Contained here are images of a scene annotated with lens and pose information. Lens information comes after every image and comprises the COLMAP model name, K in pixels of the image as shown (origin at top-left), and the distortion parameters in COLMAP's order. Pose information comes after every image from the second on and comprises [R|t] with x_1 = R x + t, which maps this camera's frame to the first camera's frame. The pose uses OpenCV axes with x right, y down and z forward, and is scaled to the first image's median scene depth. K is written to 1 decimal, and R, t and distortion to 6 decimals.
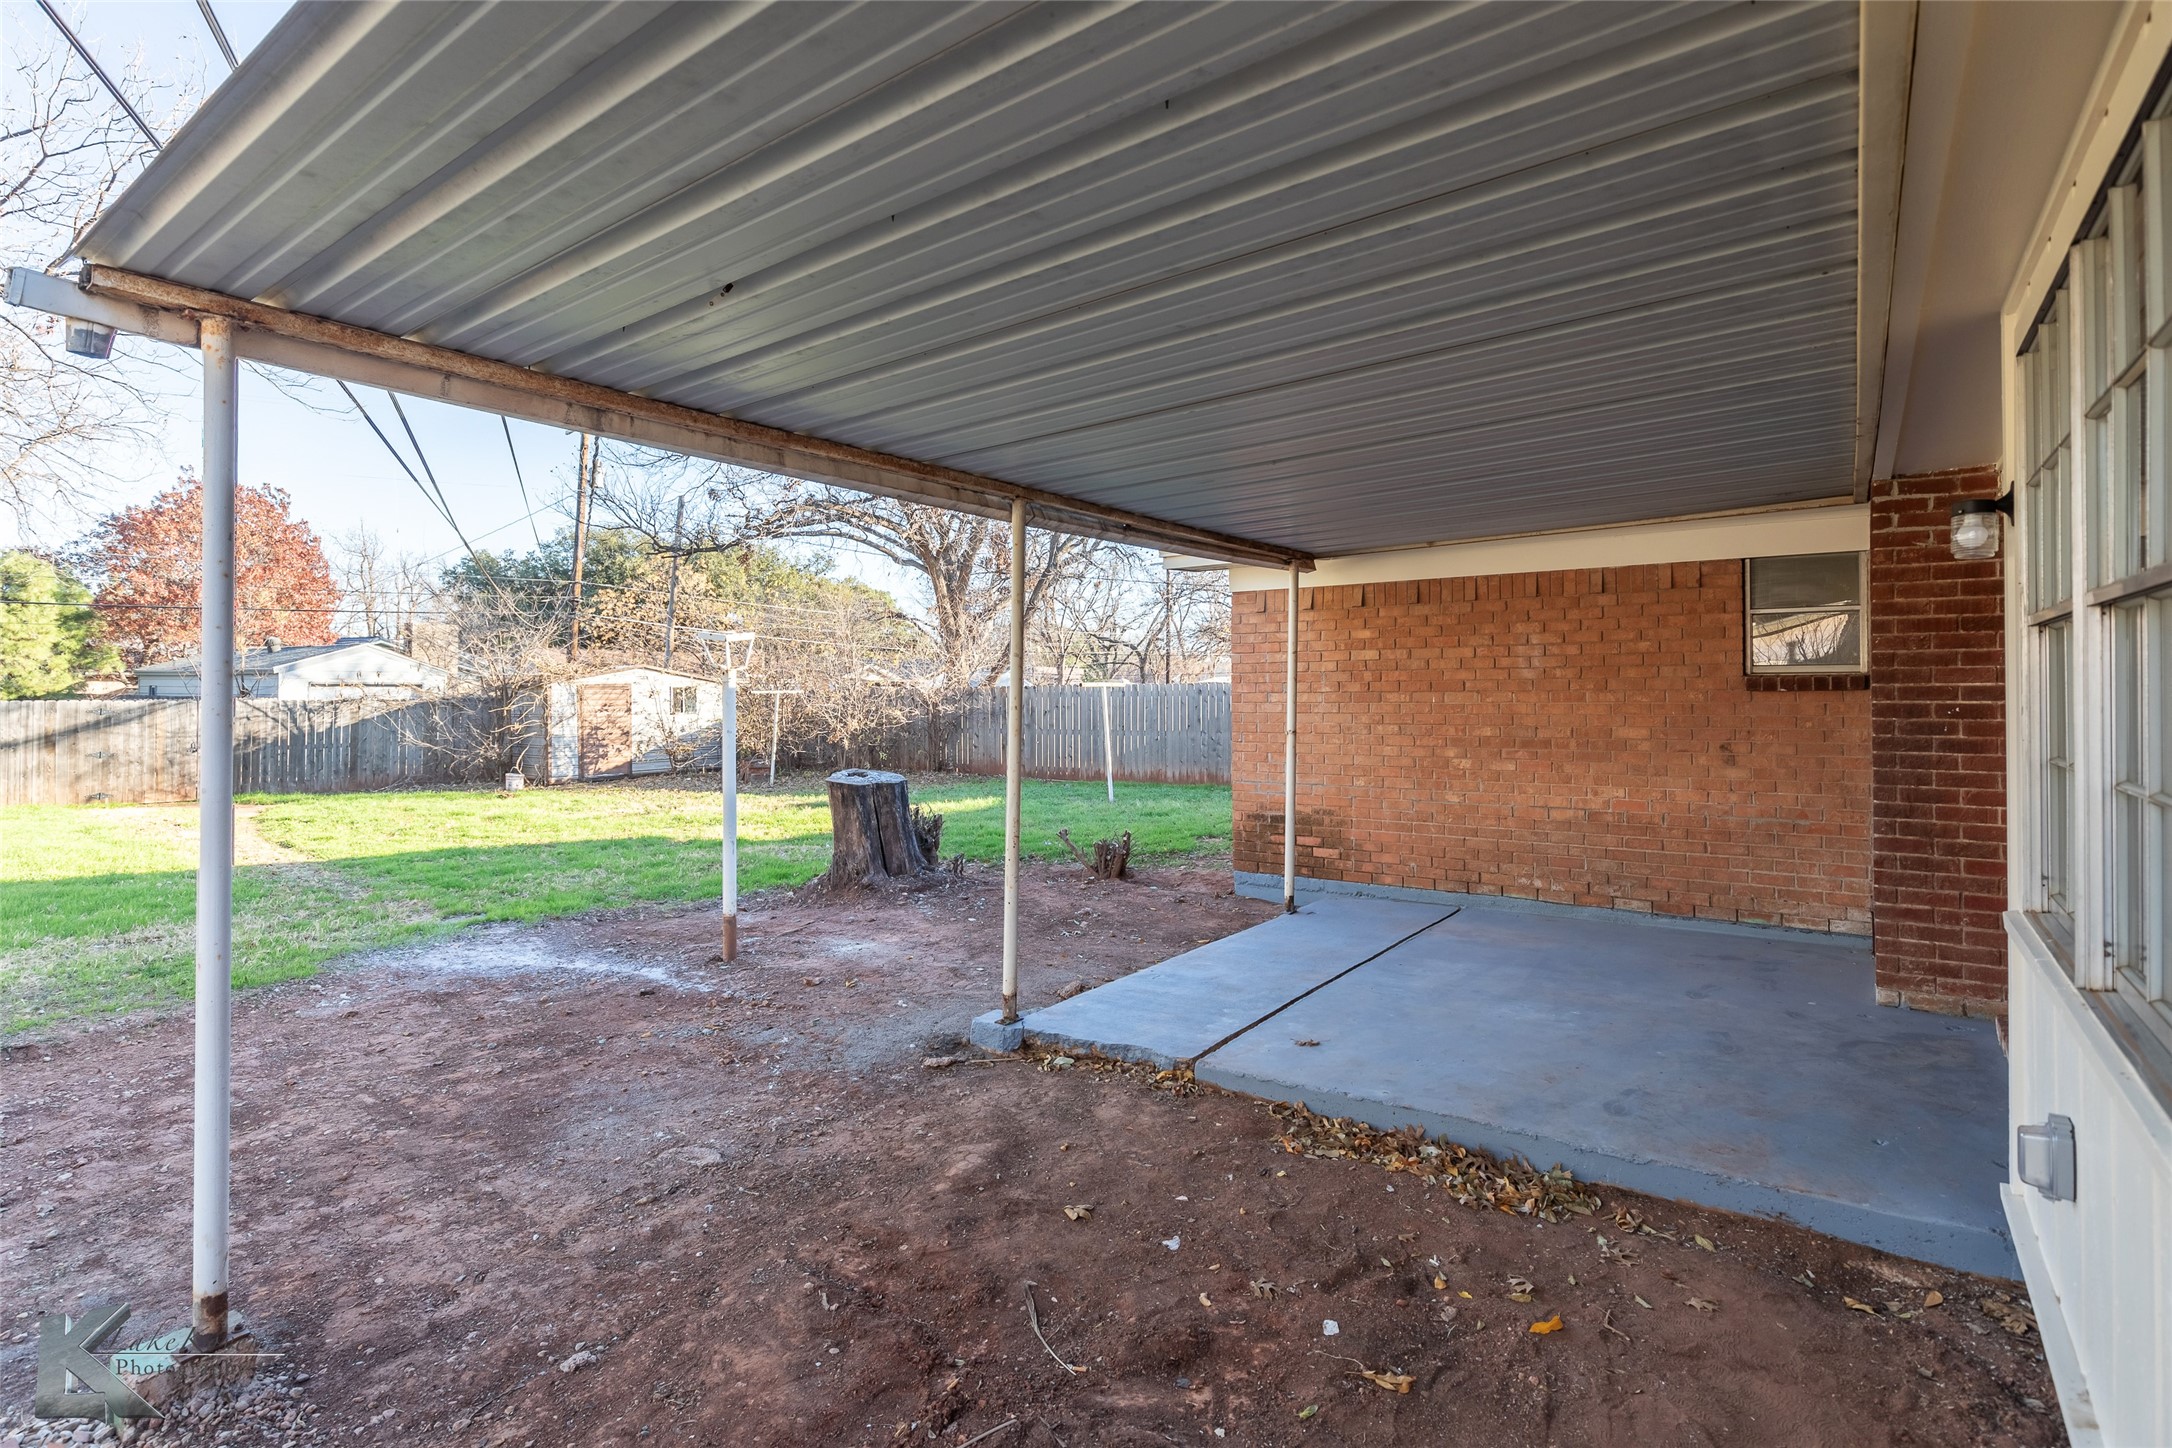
lens RADIAL K [[1049.0, 0, 1086.0], [0, 1049.0, 674.5], [0, 0, 1]] dist [0.002445, -0.000103]
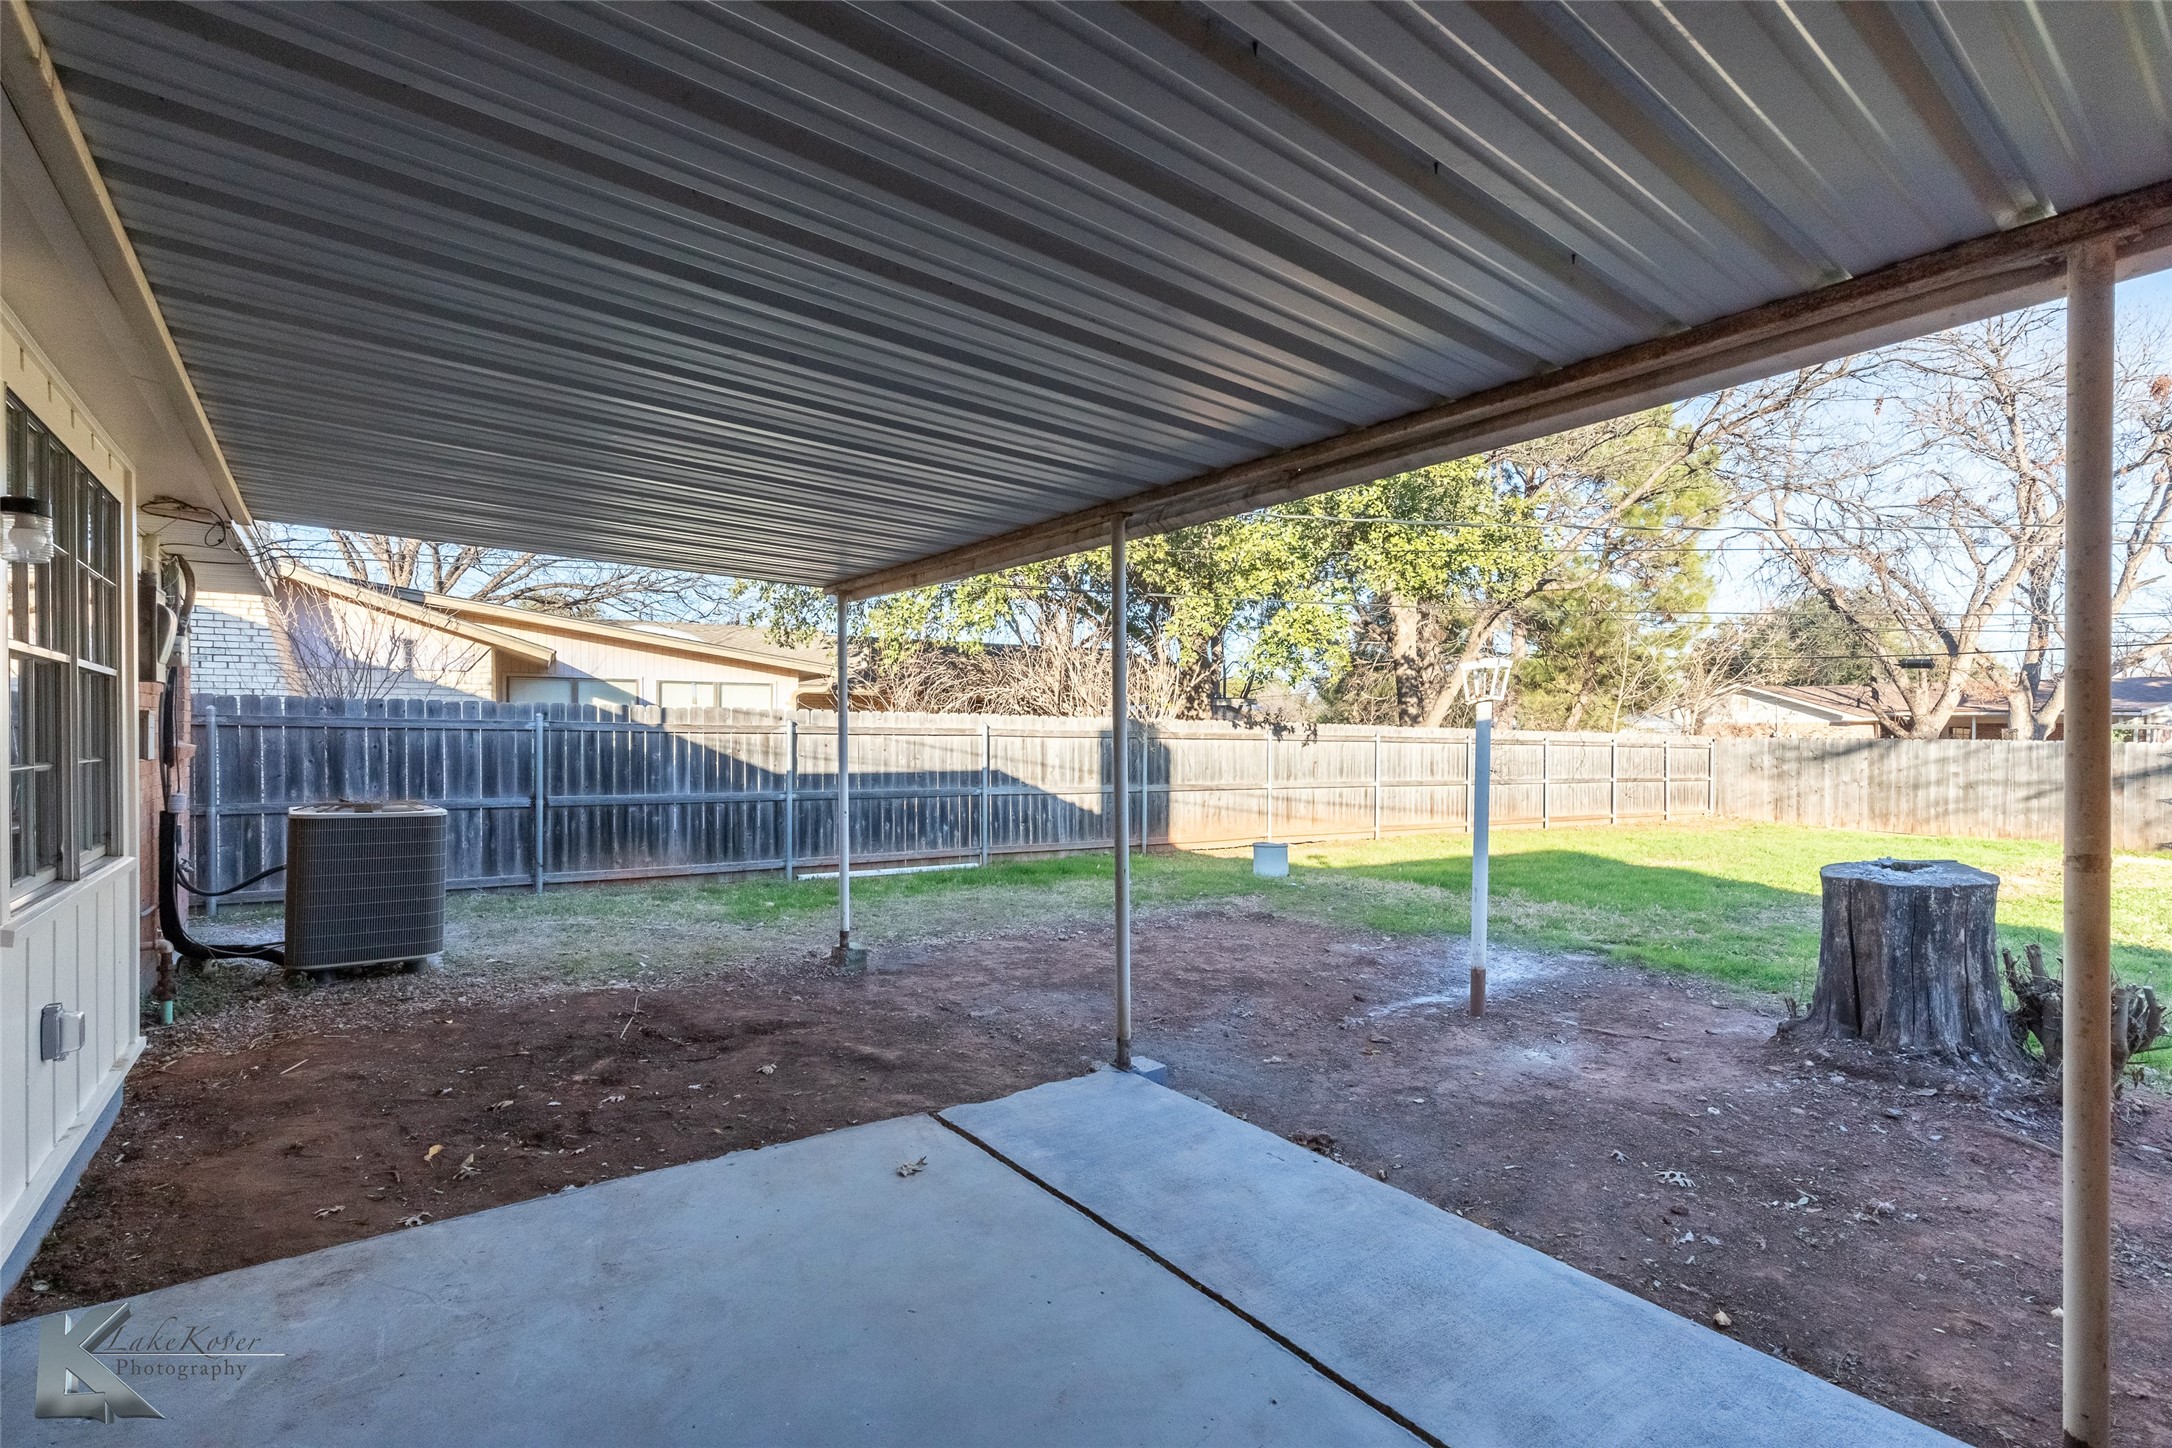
lens RADIAL K [[988.0, 0, 1080.0], [0, 988.0, 734.4], [0, 0, 1]] dist [0.009525, -0.001297]
pose [[-0.286305, 0.008426, -0.958102, 1.056929], [0.006019, 0.999957, 0.006995, 0.018402], [0.958120, -0.003764, -0.286343, 1.587211]]
